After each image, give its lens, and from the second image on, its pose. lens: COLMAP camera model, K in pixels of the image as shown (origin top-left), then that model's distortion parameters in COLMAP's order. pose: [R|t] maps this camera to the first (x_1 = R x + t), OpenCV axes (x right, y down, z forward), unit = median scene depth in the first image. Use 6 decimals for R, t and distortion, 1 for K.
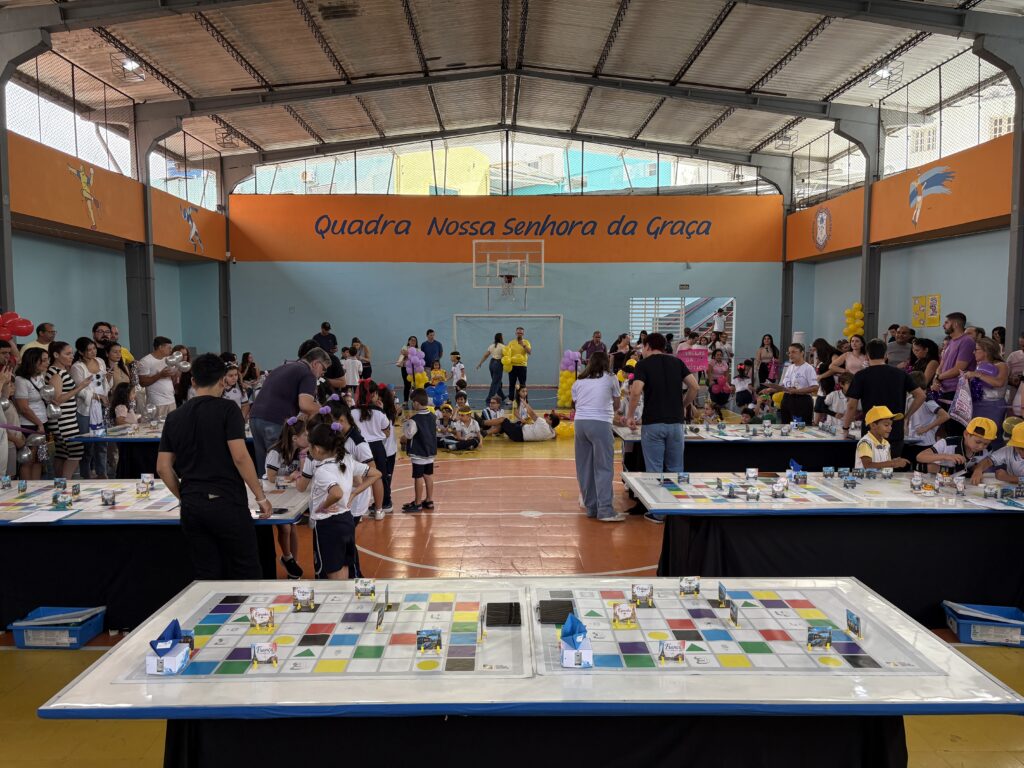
lens RADIAL K [[764.0, 0, 516.0], [0, 764.0, 397.3], [0, 0, 1]] dist [0.036455, -0.047121]
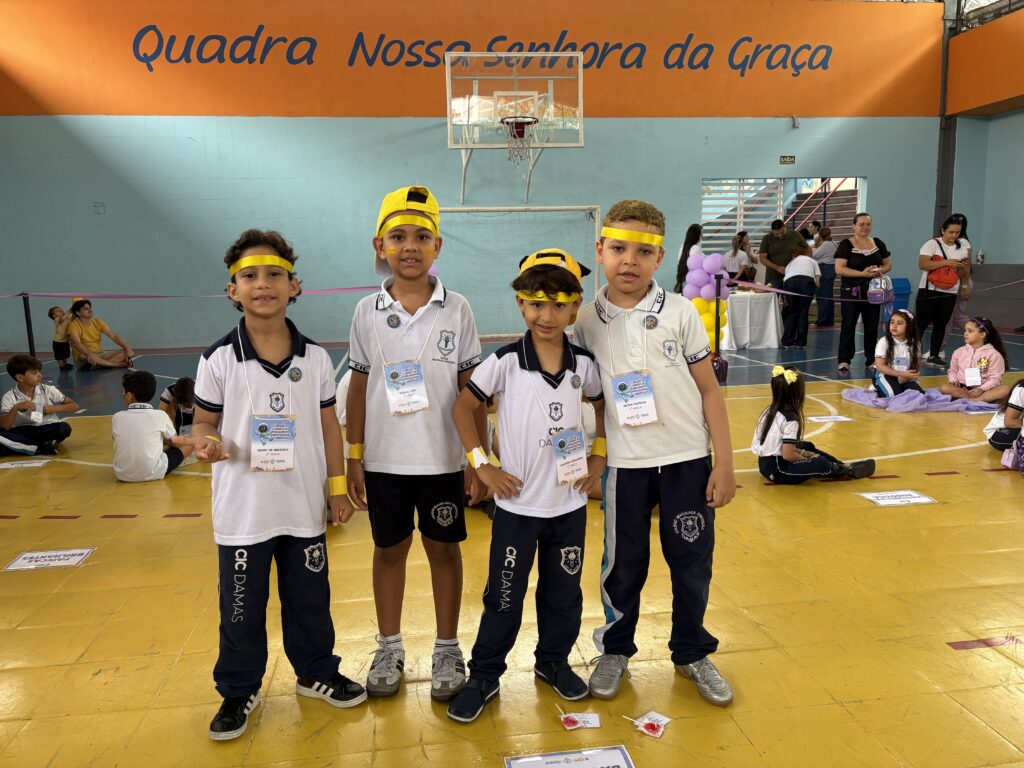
lens RADIAL K [[764.0, 0, 511.6], [0, 764.0, 381.9], [0, 0, 1]] dist [0.036455, -0.047121]
pose [[0.991911, -0.042296, 0.119684, -0.075910], [0.036026, 0.997887, 0.054079, -0.010943], [-0.121718, -0.049330, 0.991338, 0.432202]]
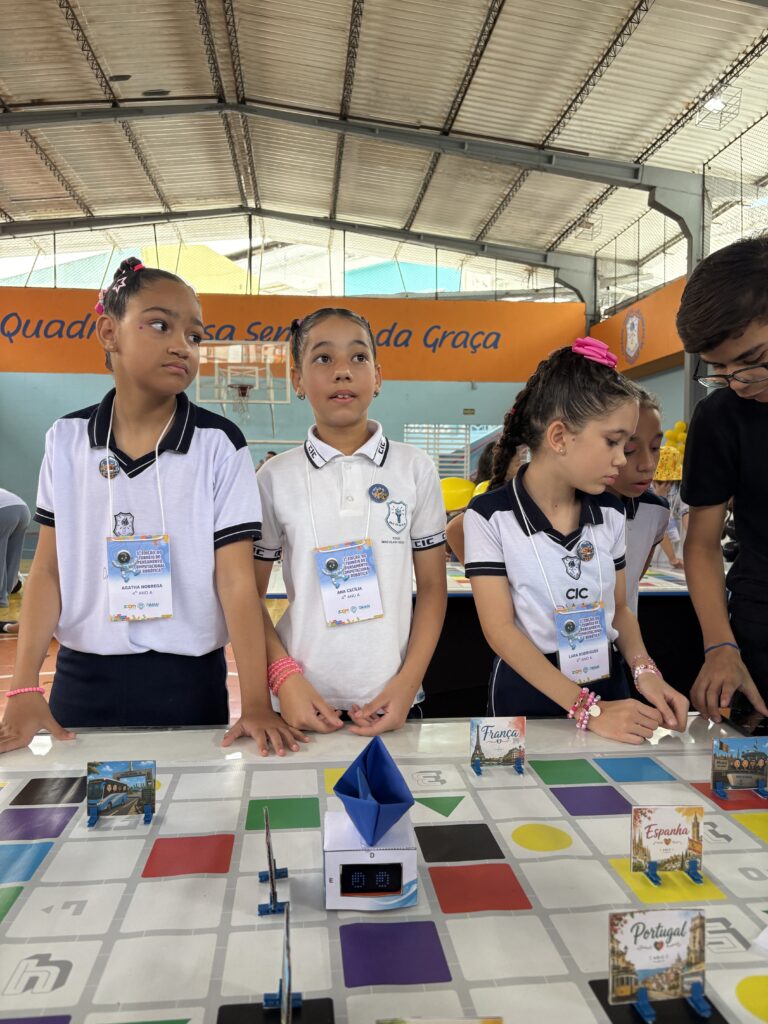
lens RADIAL K [[764.0, 0, 383.6], [0, 764.0, 521.7], [0, 0, 1]] dist [0.036455, -0.047121]
pose [[0.997014, 0.002363, 0.077182, 0.067019], [0.001648, 0.998652, -0.051874, 0.016478], [-0.077200, 0.051846, 0.995667, 0.202976]]
